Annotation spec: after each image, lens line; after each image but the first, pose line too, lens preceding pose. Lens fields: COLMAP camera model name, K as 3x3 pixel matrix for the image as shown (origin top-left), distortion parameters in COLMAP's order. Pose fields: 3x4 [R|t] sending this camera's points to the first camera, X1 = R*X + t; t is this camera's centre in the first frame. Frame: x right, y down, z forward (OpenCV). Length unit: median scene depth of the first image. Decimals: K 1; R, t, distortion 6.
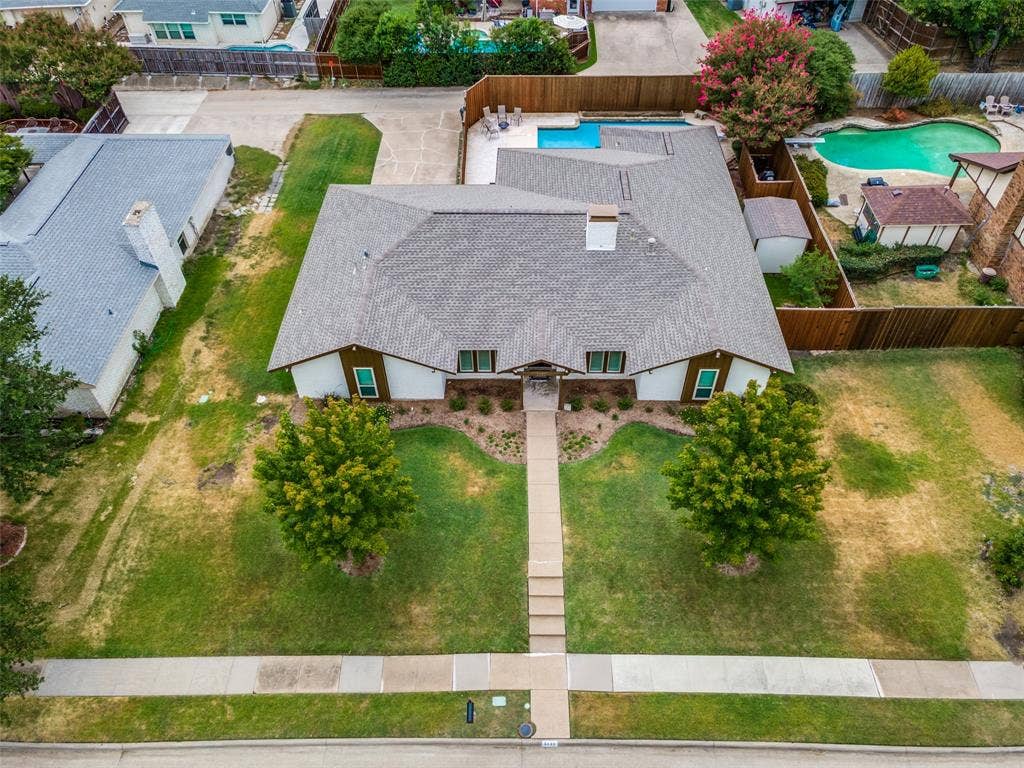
lens RADIAL K [[751.1, 0, 512.0], [0, 751.1, 384.0], [0, 0, 1]] dist [0.049092, 0.005524]
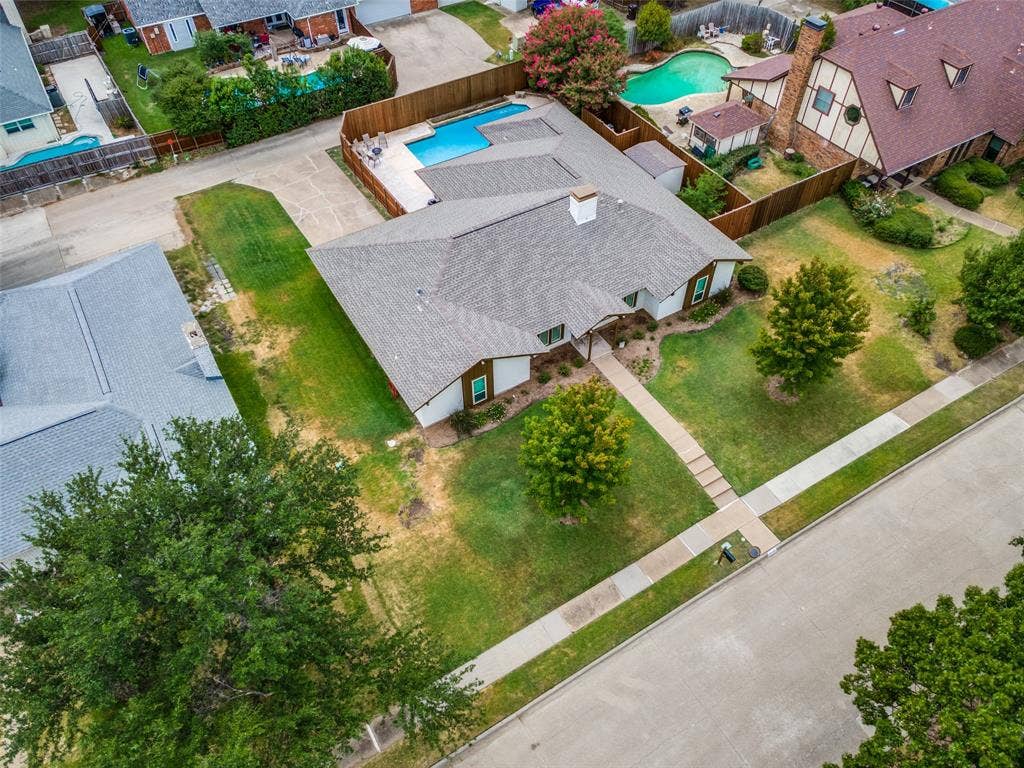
lens RADIAL K [[751.1, 0, 512.0], [0, 751.1, 384.0], [0, 0, 1]] dist [0.049092, 0.005524]
pose [[0.849787, -0.396696, 0.347123, -0.539531], [0.383163, 0.917101, 0.110057, -0.117199], [-0.362006, 0.039480, 0.931339, -0.118045]]
